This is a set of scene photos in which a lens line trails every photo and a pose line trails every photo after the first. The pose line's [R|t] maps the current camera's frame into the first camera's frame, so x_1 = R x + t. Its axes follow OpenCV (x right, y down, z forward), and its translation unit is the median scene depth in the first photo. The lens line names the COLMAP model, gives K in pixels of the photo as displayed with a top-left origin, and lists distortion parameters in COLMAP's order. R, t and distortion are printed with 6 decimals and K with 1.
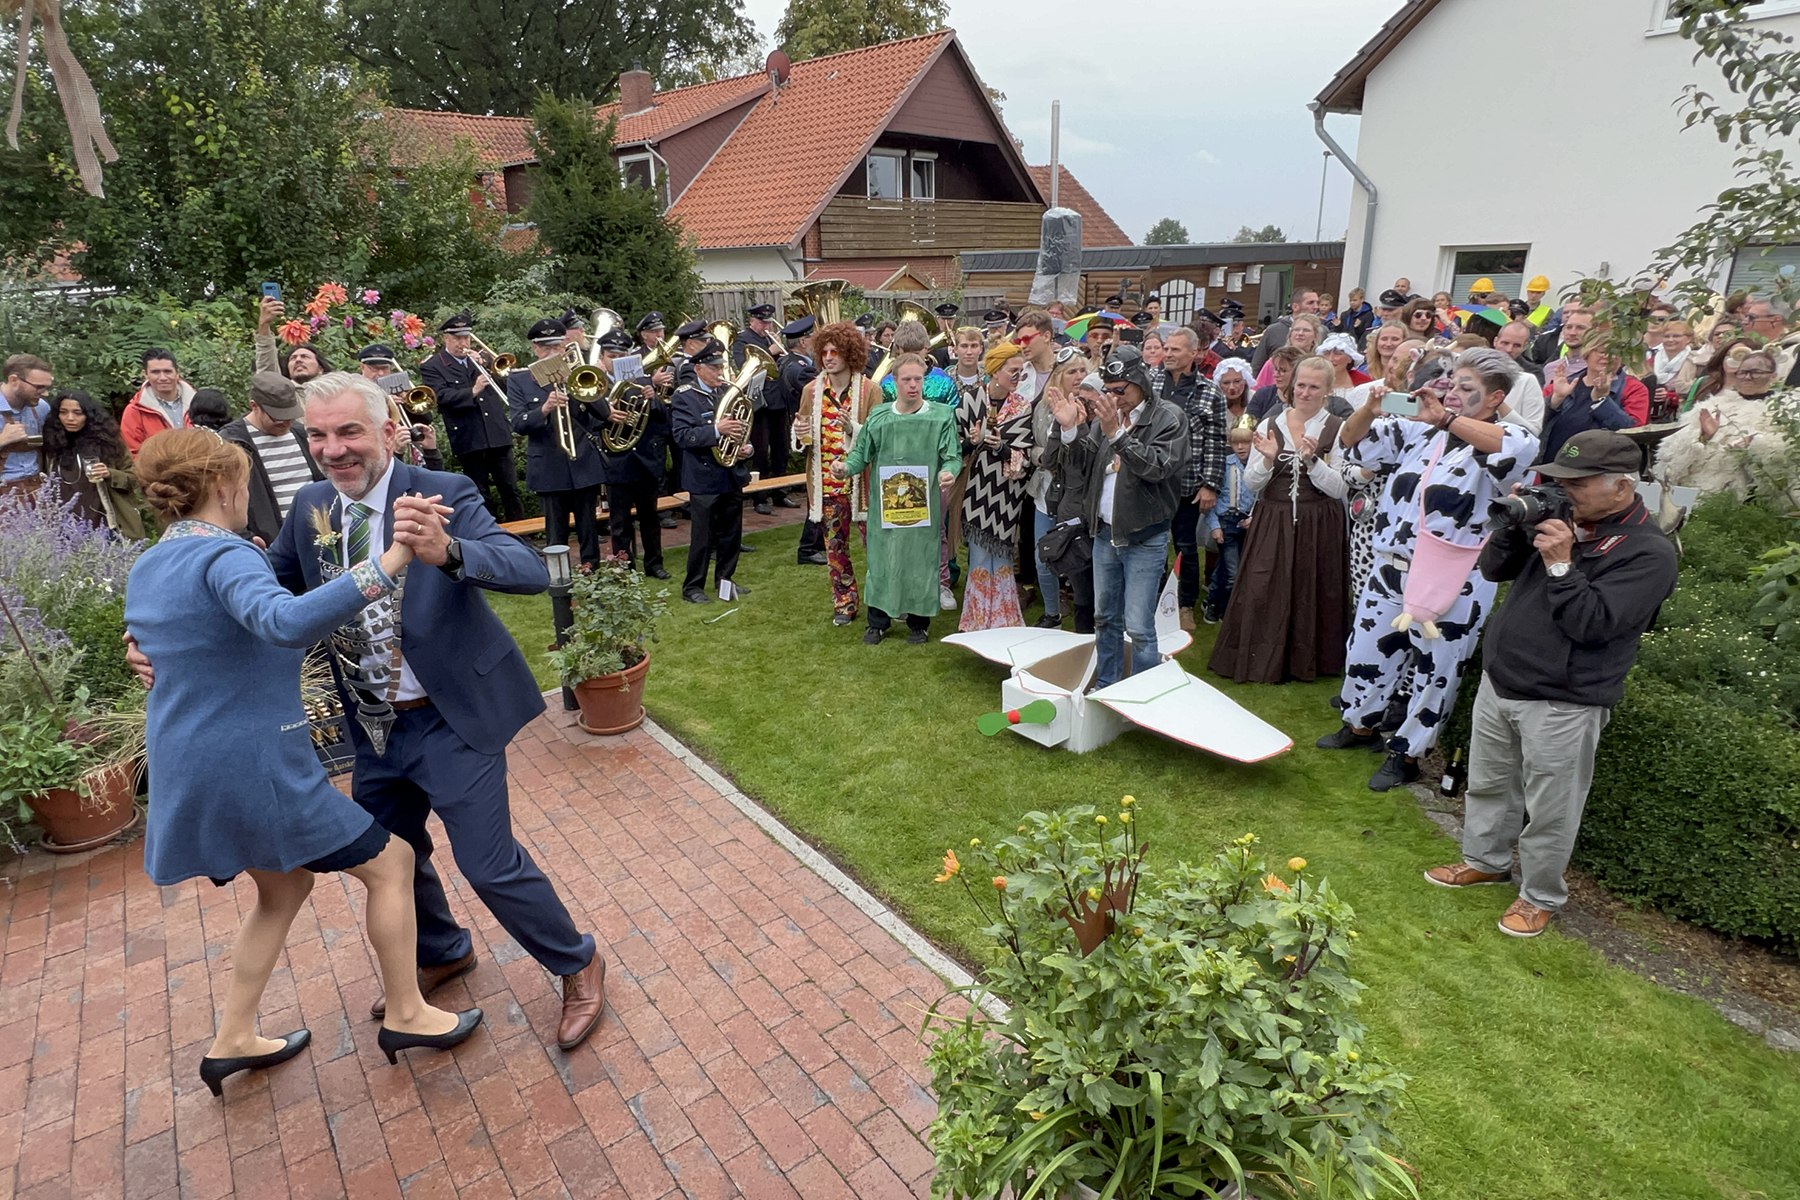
lens RADIAL K [[904.2, 0, 867.1], [0, 904.2, 602.4], [0, 0, 1]] dist [-0.001656, 0.000568]
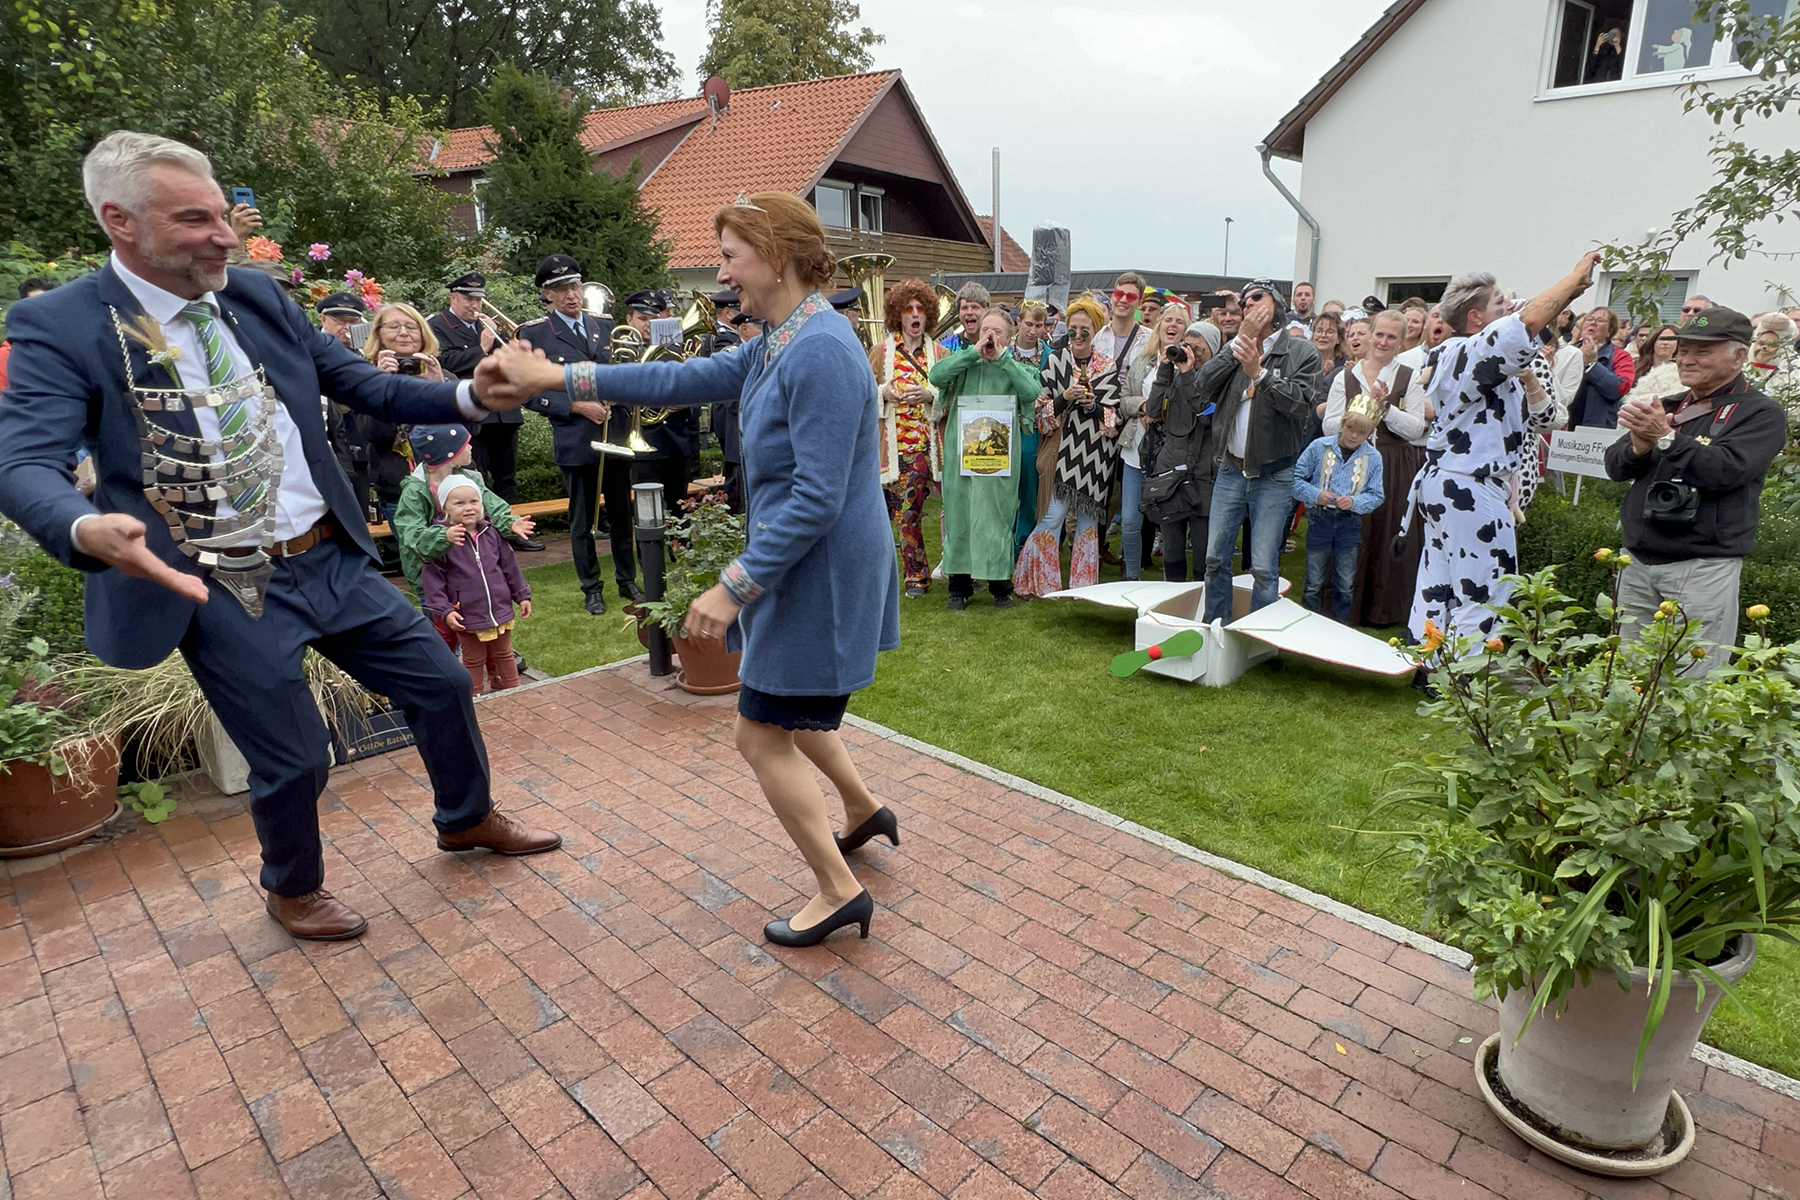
lens RADIAL K [[910.7, 0, 1003.5], [0, 910.7, 597.5], [0, 0, 1]] dist [-0.002305, 0.001290]
pose [[0.977287, -0.031328, 0.209591, -0.180682], [0.042090, 0.998004, -0.047088, 0.096809], [-0.207698, 0.054840, 0.976655, 0.067942]]
